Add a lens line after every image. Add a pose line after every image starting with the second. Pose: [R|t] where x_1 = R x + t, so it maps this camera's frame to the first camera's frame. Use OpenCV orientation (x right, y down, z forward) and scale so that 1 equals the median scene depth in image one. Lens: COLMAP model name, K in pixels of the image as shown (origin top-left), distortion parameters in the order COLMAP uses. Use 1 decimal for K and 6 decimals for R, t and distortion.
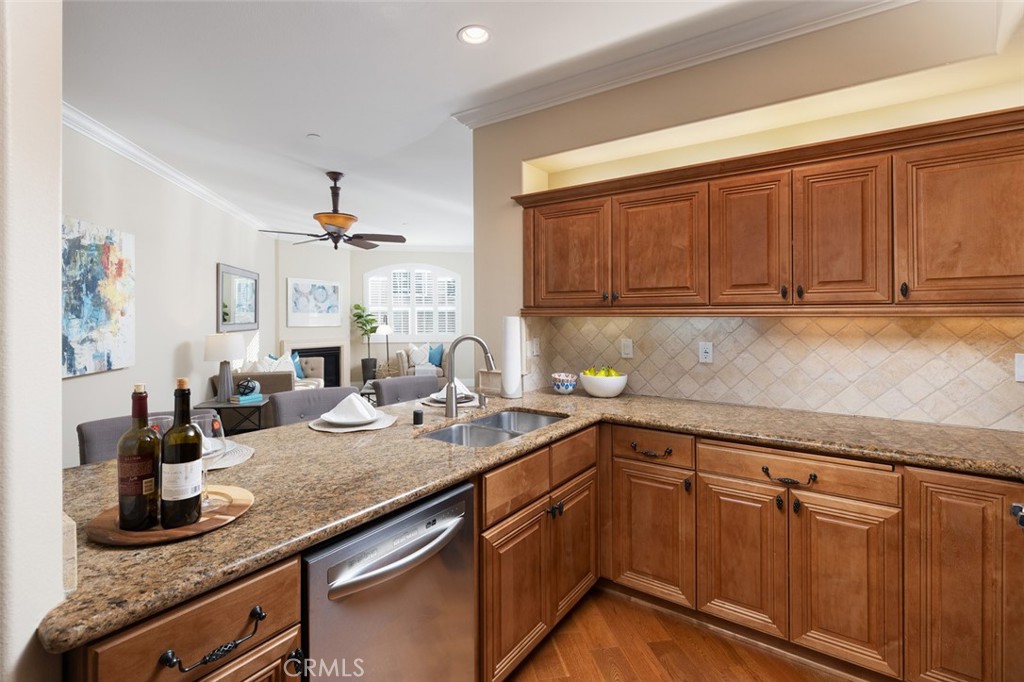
lens RADIAL K [[469.1, 0, 513.7], [0, 469.1, 312.3], [0, 0, 1]] dist [0.001802, 0.000167]
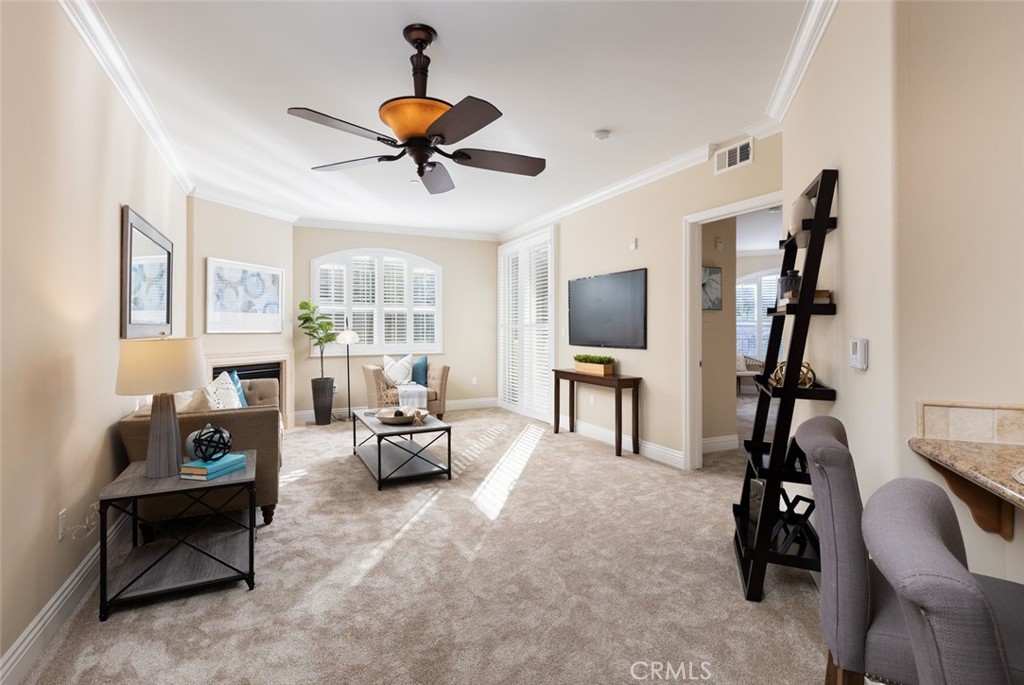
lens RADIAL K [[473.3, 0, 511.1], [0, 473.3, 323.8], [0, 0, 1]] dist [-0.000703, -0.000086]
pose [[0.968318, 0.000534, 0.249718, -0.221407], [0.000008, 0.999998, -0.002168, 0.018371], [-0.249719, 0.002101, 0.968316, 0.245004]]
